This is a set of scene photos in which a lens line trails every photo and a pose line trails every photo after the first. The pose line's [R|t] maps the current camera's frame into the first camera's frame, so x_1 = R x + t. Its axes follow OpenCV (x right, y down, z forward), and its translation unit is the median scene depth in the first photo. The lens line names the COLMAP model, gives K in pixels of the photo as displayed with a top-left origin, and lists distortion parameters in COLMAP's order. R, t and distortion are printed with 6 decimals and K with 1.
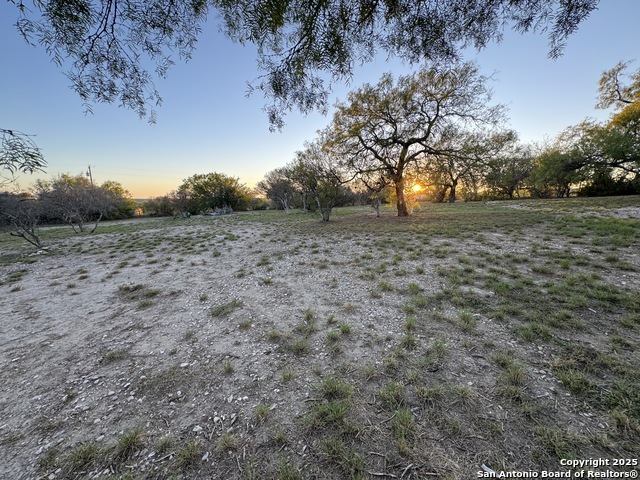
lens RADIAL K [[257.0, 0, 319.4], [0, 257.0, 239.3], [0, 0, 1]] dist [-0.002350, 0.000206]
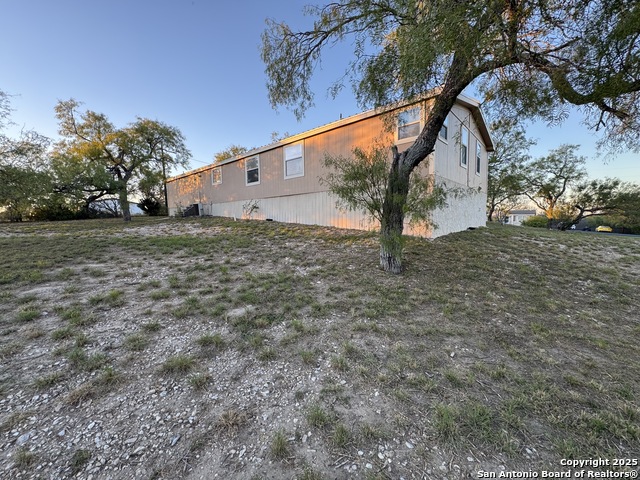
lens RADIAL K [[257.0, 0, 319.4], [0, 257.0, 240.8], [0, 0, 1]] dist [-0.002350, 0.000206]
pose [[-0.146836, -0.079083, 0.985994, -0.414201], [0.169400, 0.980062, 0.103835, -0.121970], [-0.974547, 0.182275, -0.130512, 0.857922]]
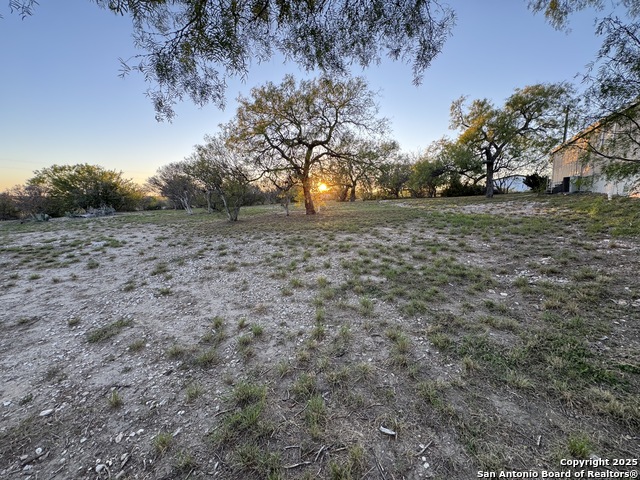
lens RADIAL K [[257.0, 0, 320.7], [0, 257.0, 239.2], [0, 0, 1]] dist [-0.002350, 0.000206]
pose [[0.940067, -0.049254, 0.337414, 0.012160], [0.047759, 0.998778, 0.012735, -0.001270], [-0.337629, 0.004143, 0.941270, -0.005067]]
